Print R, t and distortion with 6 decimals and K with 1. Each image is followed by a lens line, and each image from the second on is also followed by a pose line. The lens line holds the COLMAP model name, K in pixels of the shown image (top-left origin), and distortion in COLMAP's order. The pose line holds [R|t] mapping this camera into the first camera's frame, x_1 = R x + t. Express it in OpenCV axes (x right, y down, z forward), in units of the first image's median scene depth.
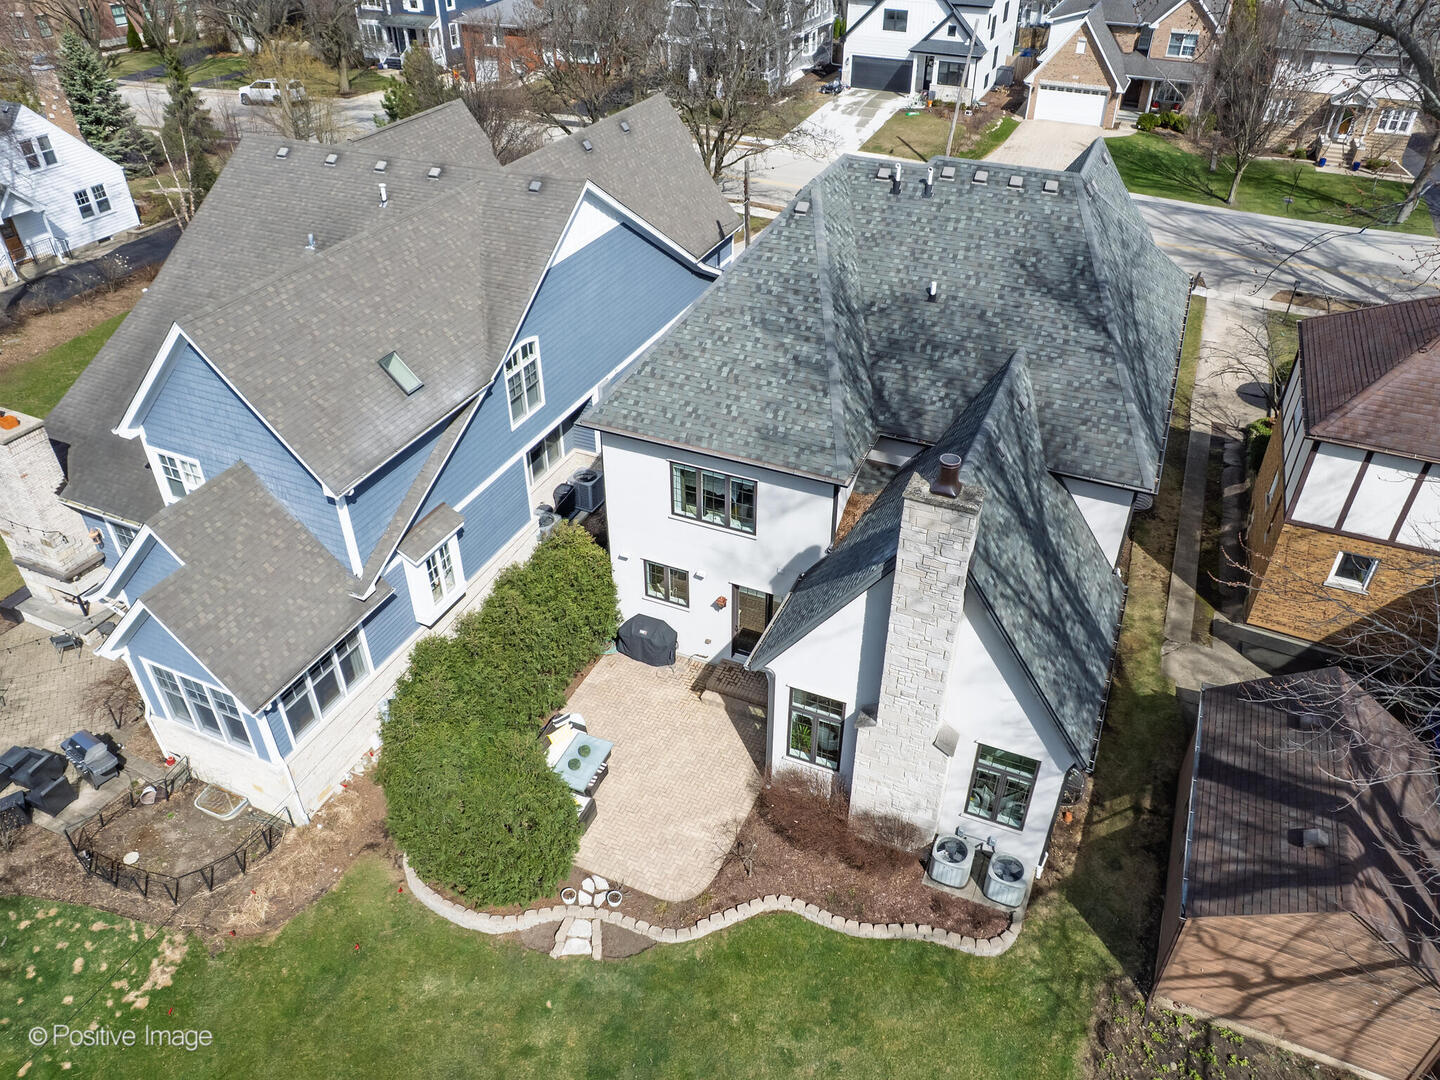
lens RADIAL K [[1188.8, 0, 760.1], [0, 1188.8, 592.9], [0, 0, 1]] dist [-0.078105, 0.084136]
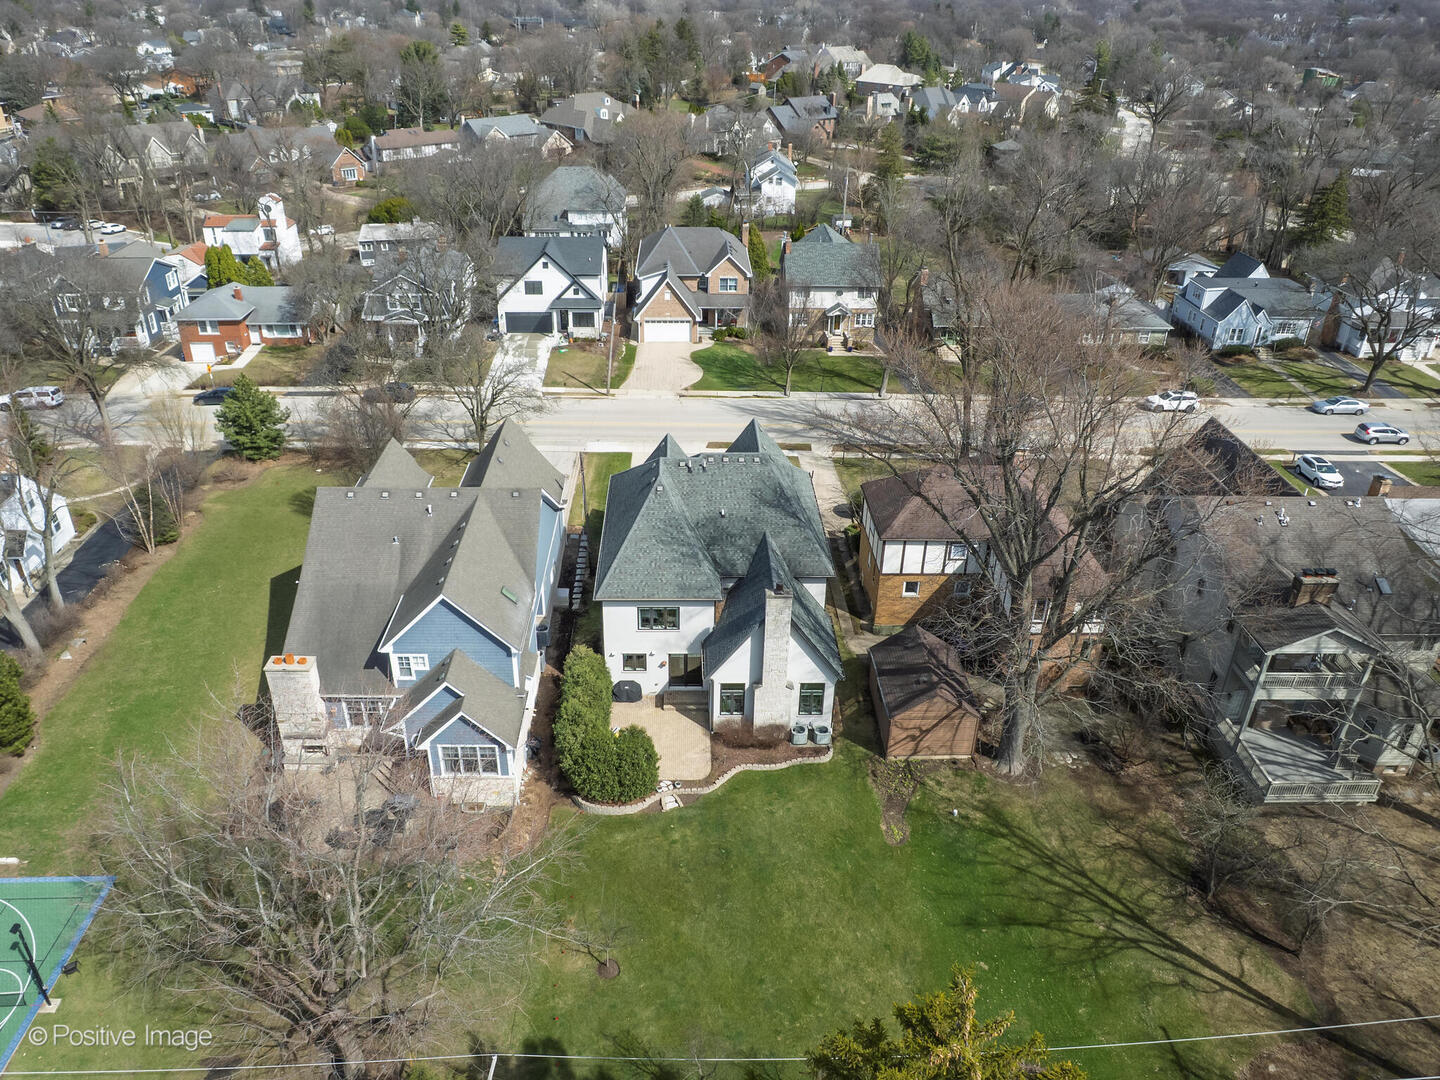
lens RADIAL K [[1023.9, 0, 720.0], [0, 1023.9, 540.0], [0, 0, 1]] dist [-0.044764, -0.000537]
pose [[0.934603, -0.201983, 0.292779, -0.474226], [0.242385, 0.964078, -0.108637, 0.018663], [-0.260320, 0.172498, 0.949989, -0.947545]]
